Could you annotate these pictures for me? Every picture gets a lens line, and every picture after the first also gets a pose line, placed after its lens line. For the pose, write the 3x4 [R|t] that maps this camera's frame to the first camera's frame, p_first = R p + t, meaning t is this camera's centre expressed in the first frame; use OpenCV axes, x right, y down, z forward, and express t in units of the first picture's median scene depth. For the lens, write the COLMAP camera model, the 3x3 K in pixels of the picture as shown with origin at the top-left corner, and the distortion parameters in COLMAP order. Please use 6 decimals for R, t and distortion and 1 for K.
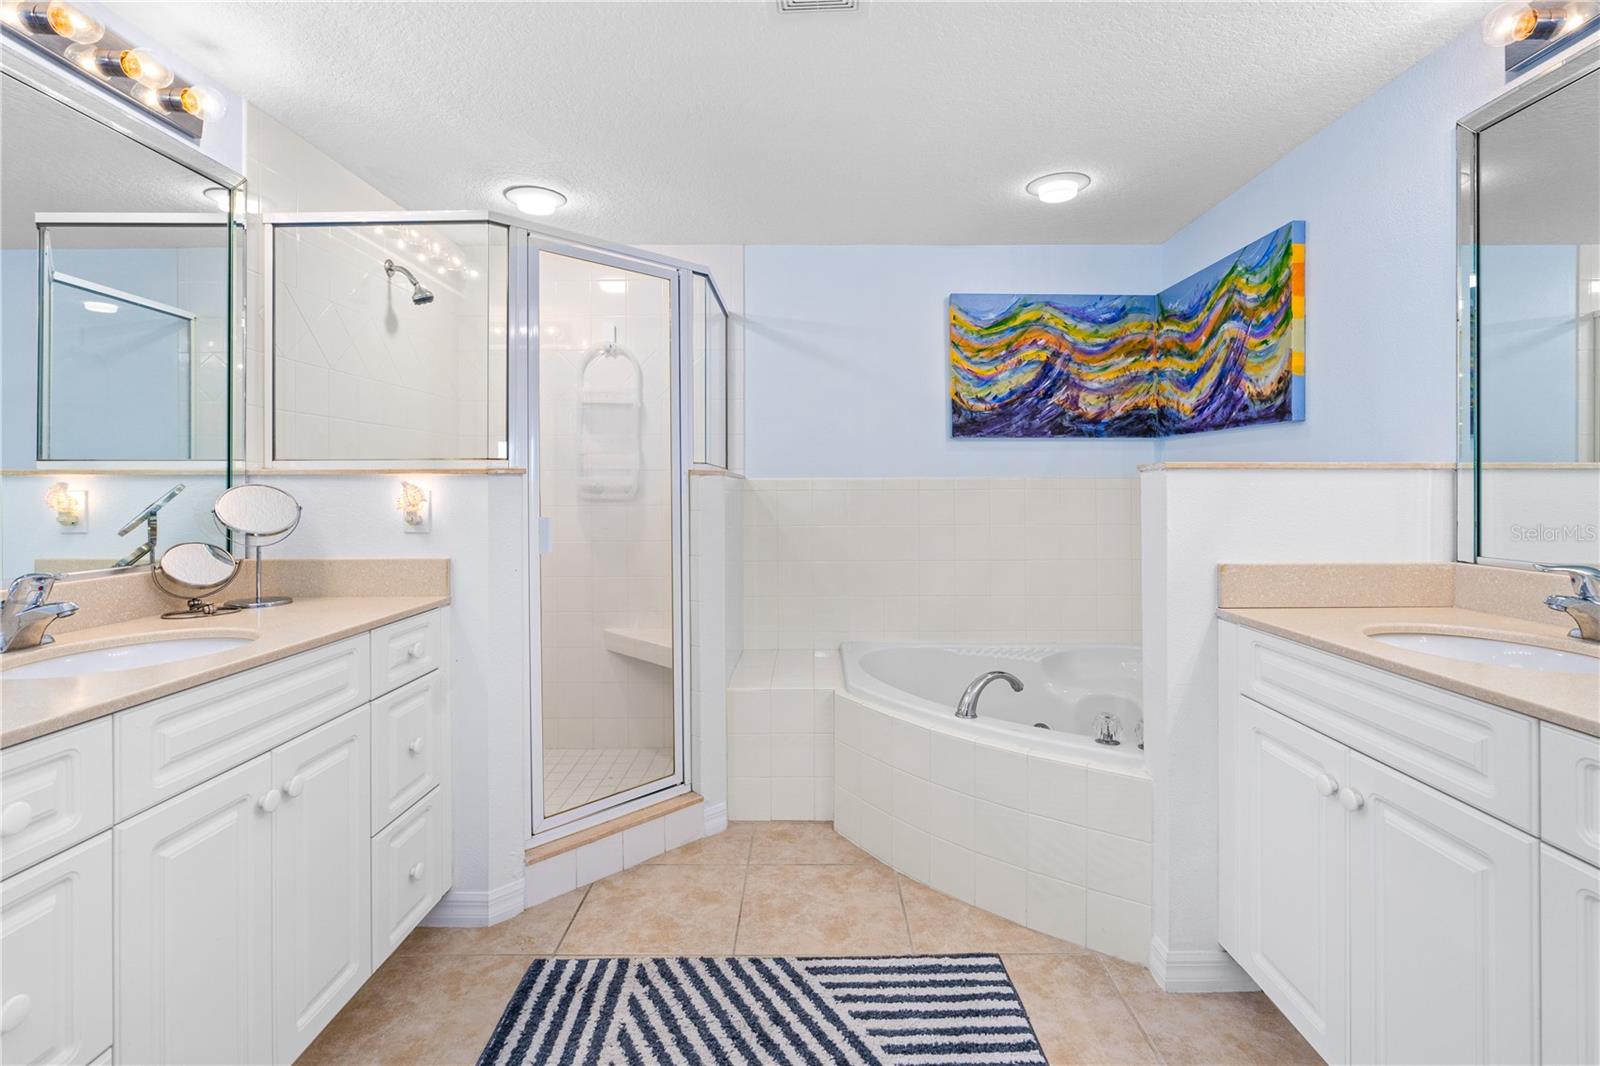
lens RADIAL K [[745.8, 0, 803.9], [0, 745.8, 491.8], [0, 0, 1]] dist [-0.011368, 0.000089]
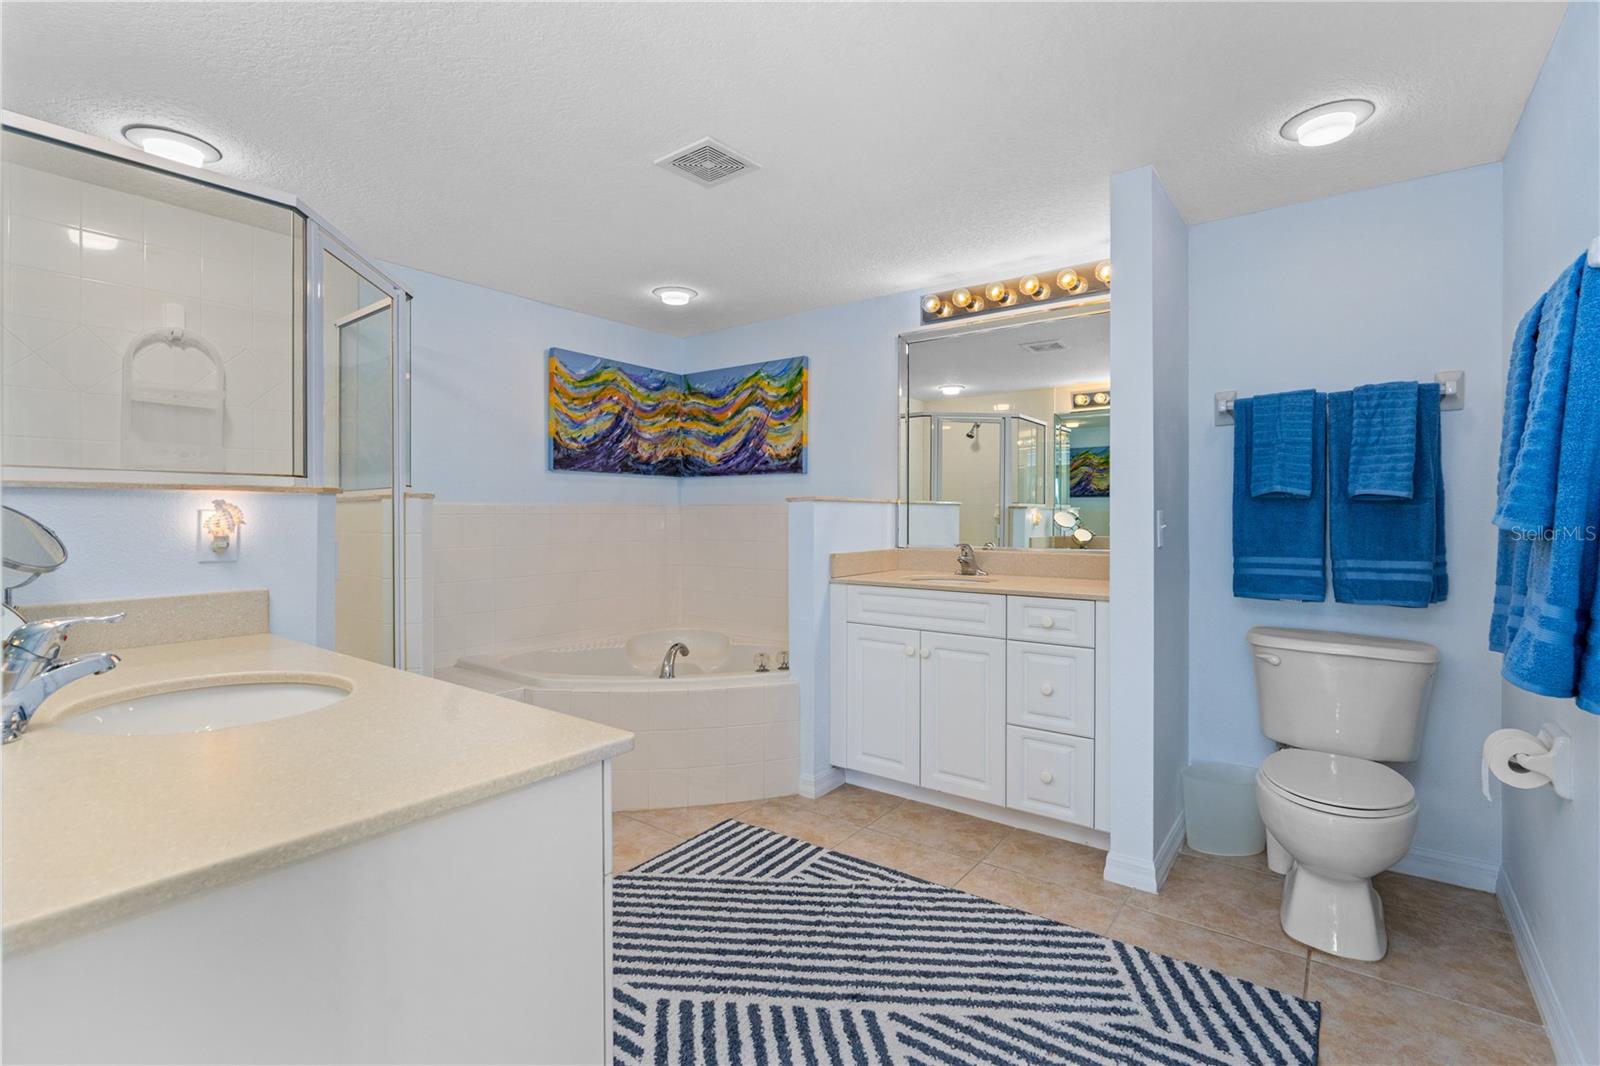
lens RADIAL K [[733.7, 0, 803.0], [0, 733.7, 530.9], [0, 0, 1]] dist [-0.008623, 0.000780]
pose [[0.597238, -0.016398, 0.801896, -0.580399], [0.005875, 0.999854, 0.016071, 0.008340], [-0.802042, -0.004887, 0.597247, -0.006757]]
